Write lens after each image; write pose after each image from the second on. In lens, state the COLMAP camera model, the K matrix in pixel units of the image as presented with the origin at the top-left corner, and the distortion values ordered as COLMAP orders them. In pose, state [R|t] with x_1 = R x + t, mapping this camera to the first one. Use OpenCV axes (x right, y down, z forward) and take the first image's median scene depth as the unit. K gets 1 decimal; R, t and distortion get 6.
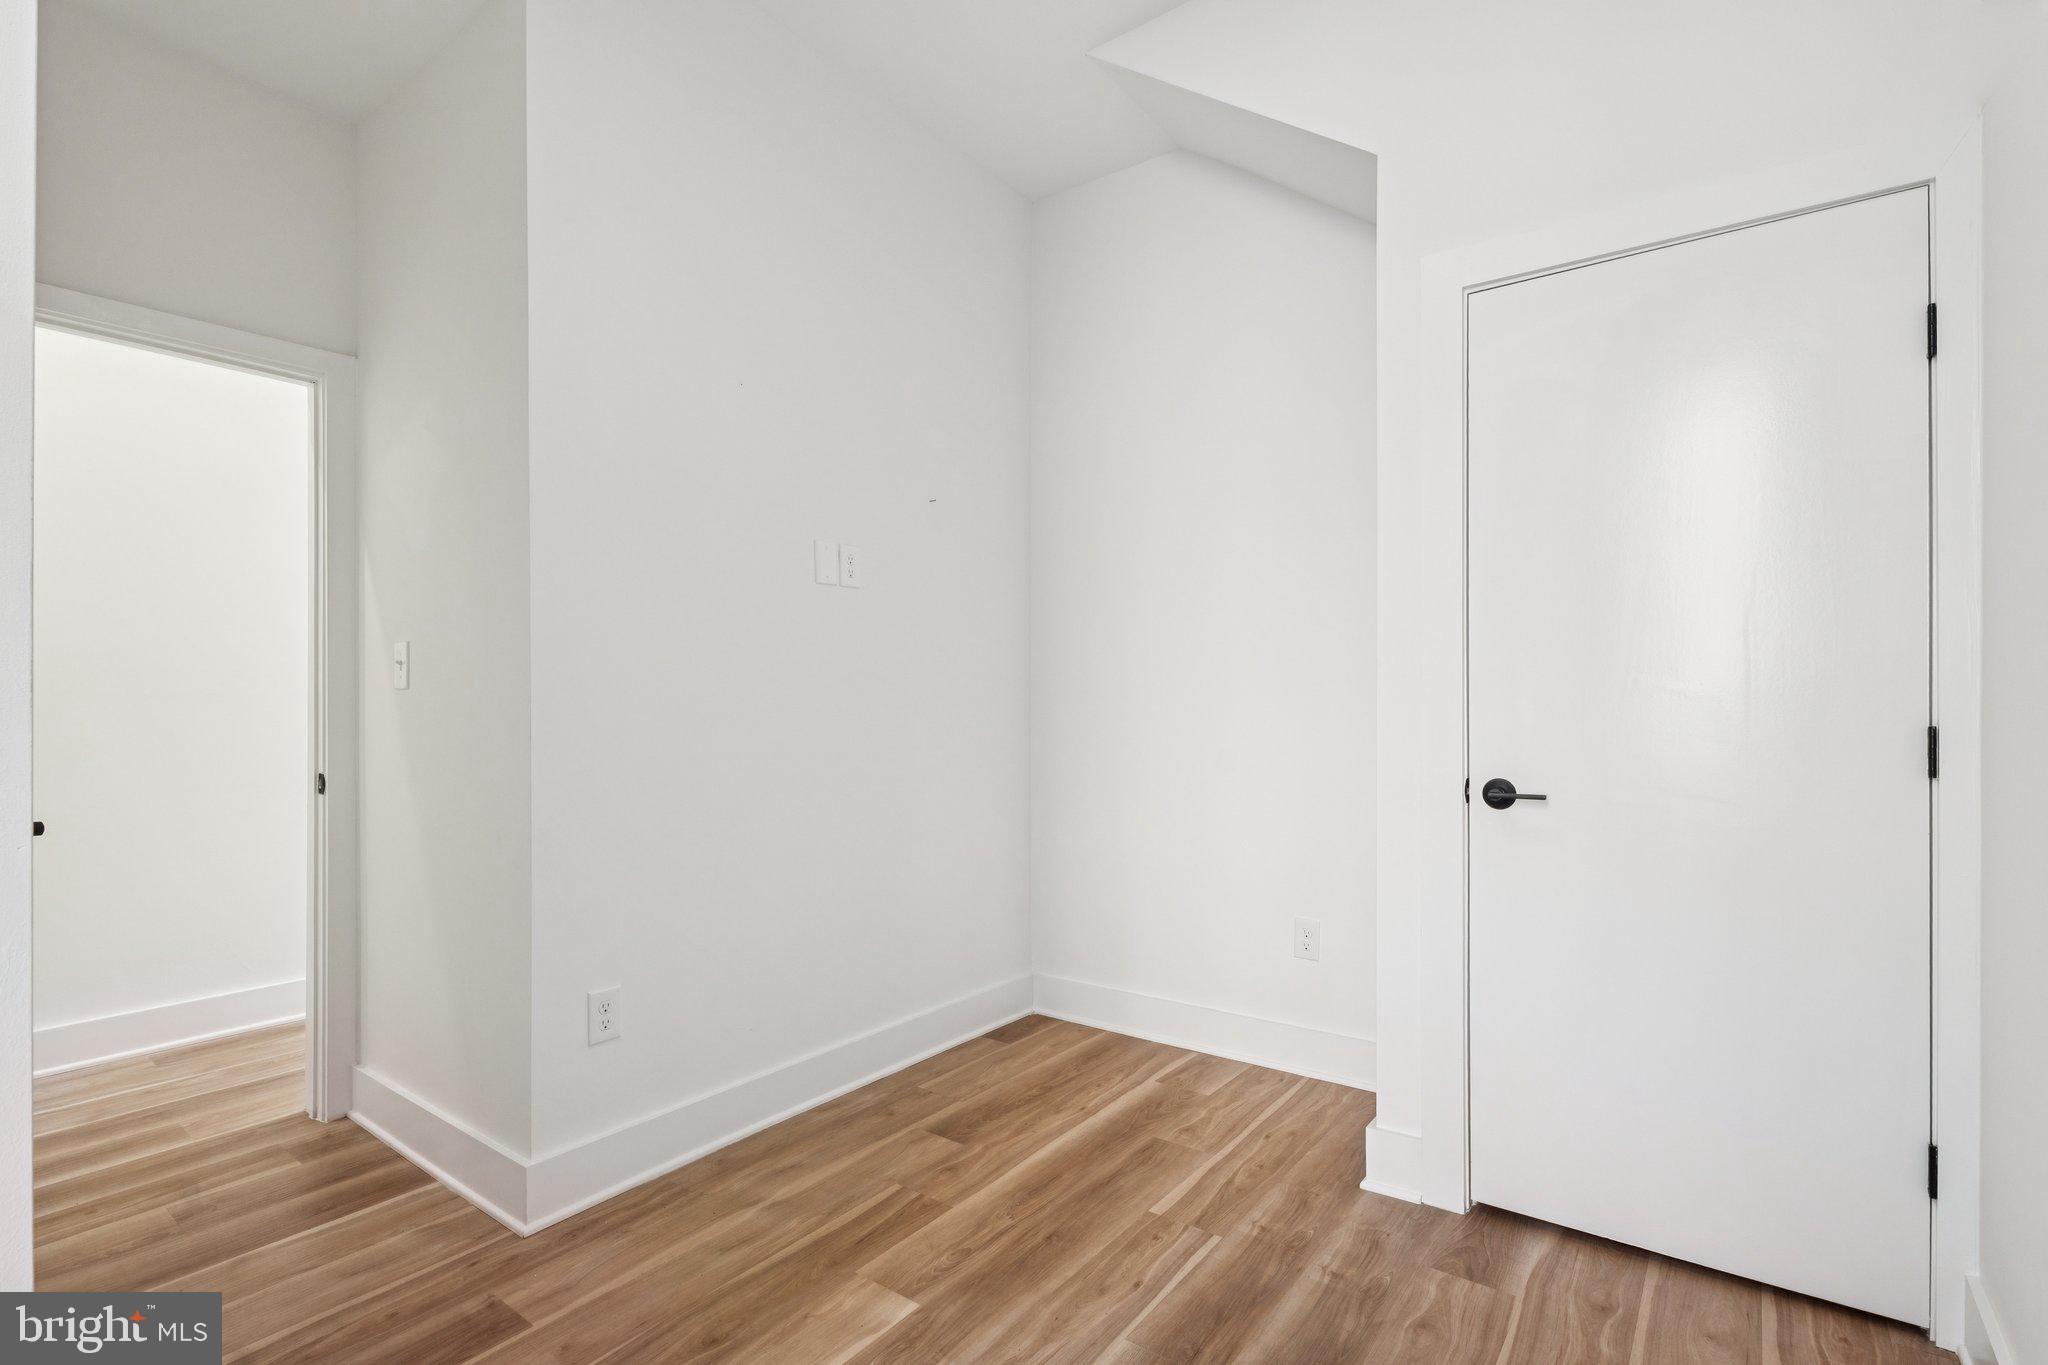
lens RADIAL K [[967.7, 0, 1021.1], [0, 967.7, 691.2], [0, 0, 1]] dist [-0.001564, -0.000054]
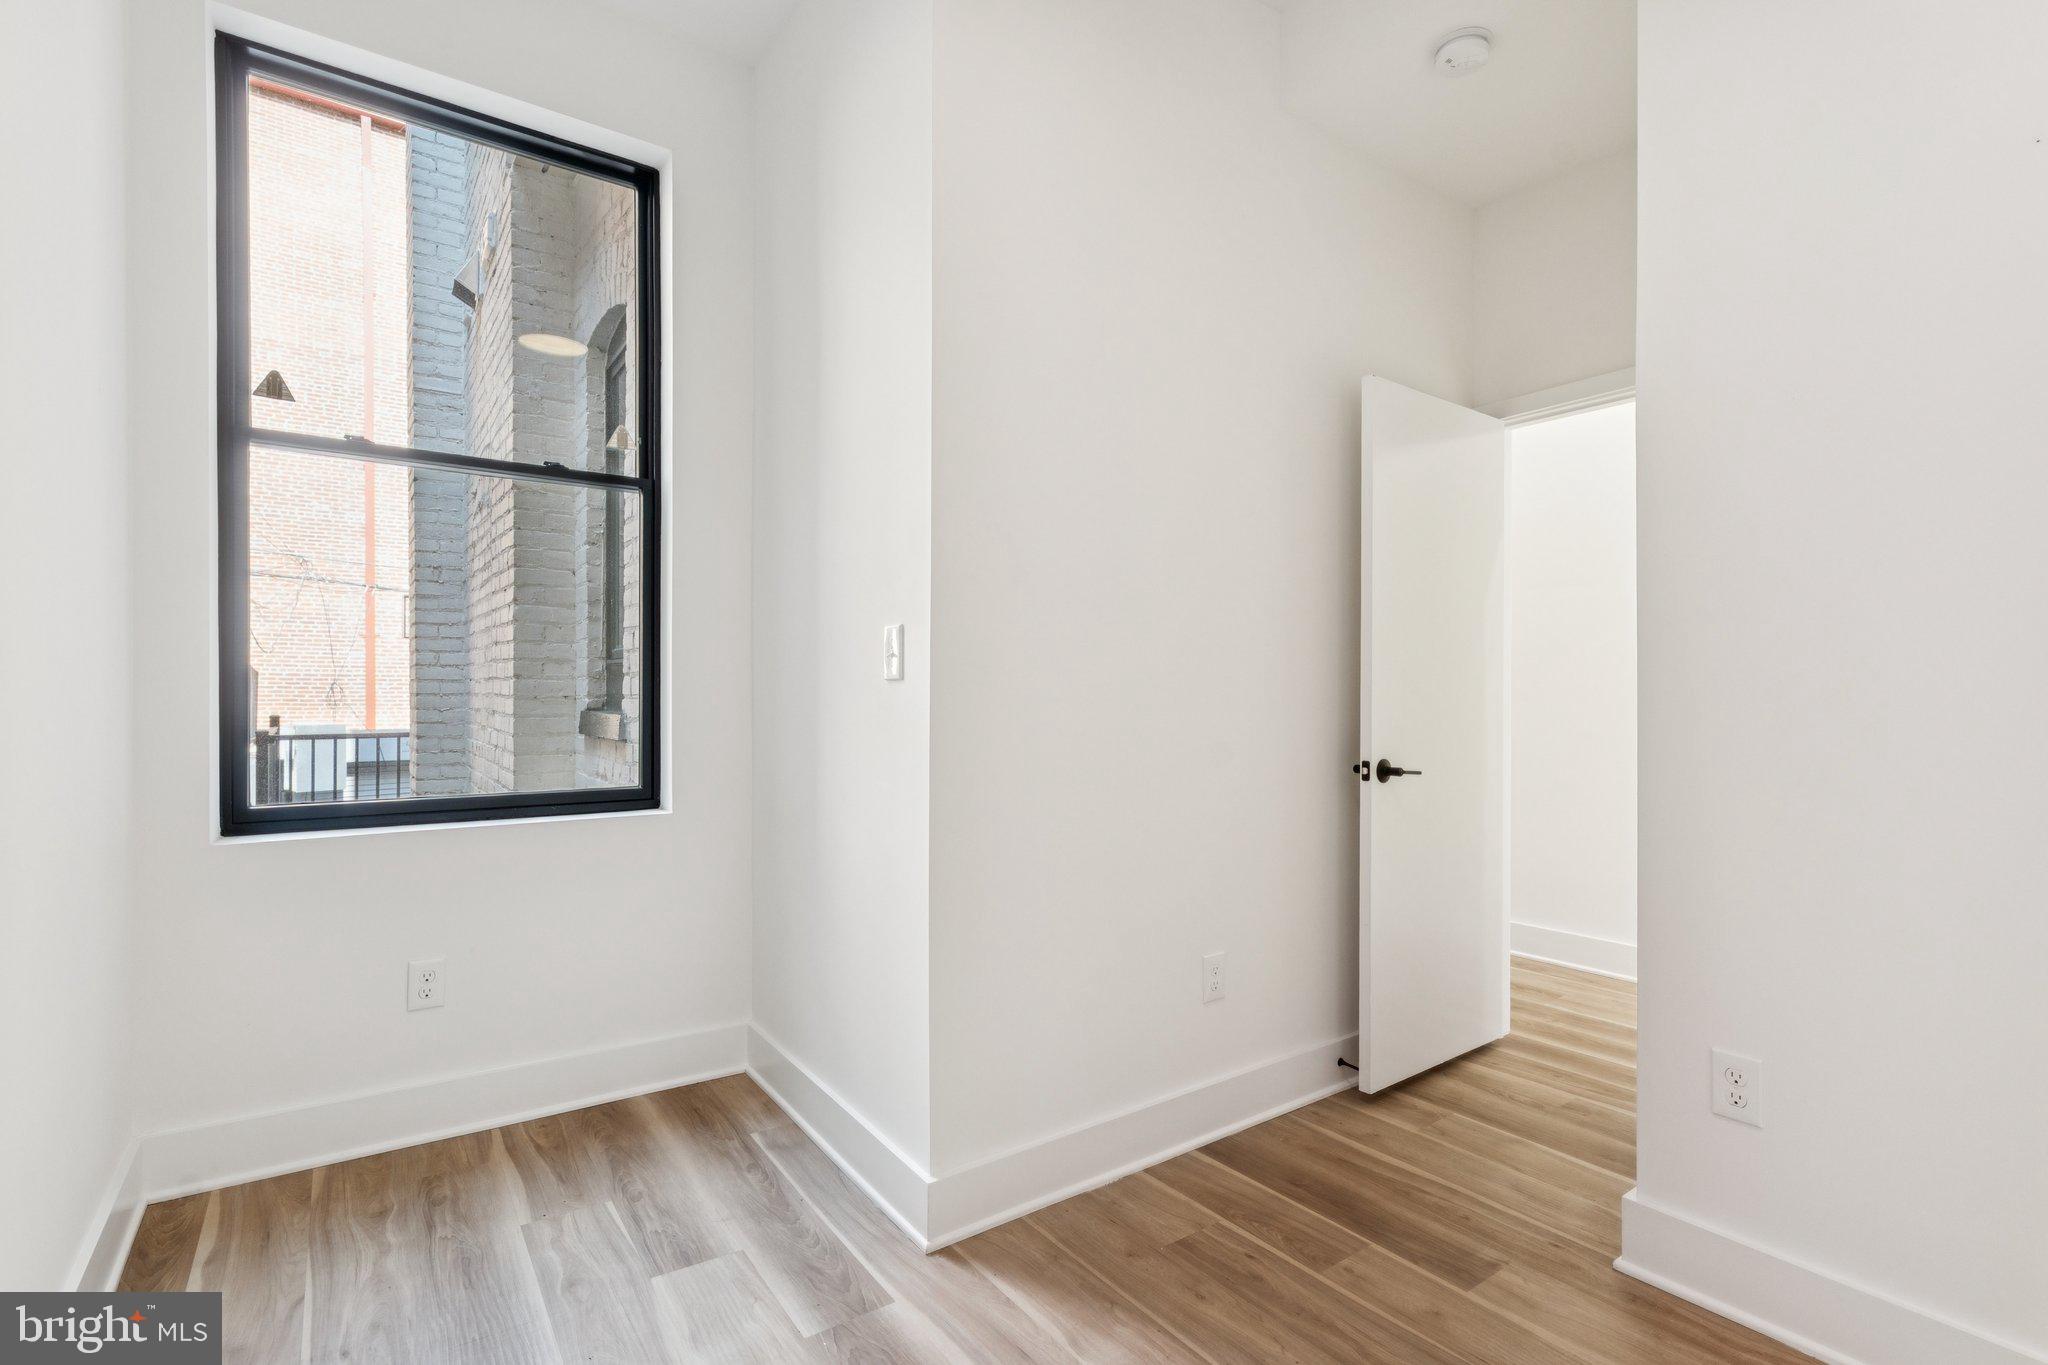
lens RADIAL K [[967.7, 0, 1021.1], [0, 967.7, 691.2], [0, 0, 1]] dist [-0.001564, -0.000054]
pose [[-0.296999, 0.006601, -0.954855, 0.545643], [0.001012, 0.999978, 0.006598, 0.009482], [0.954877, 0.000993, -0.296999, 0.757441]]
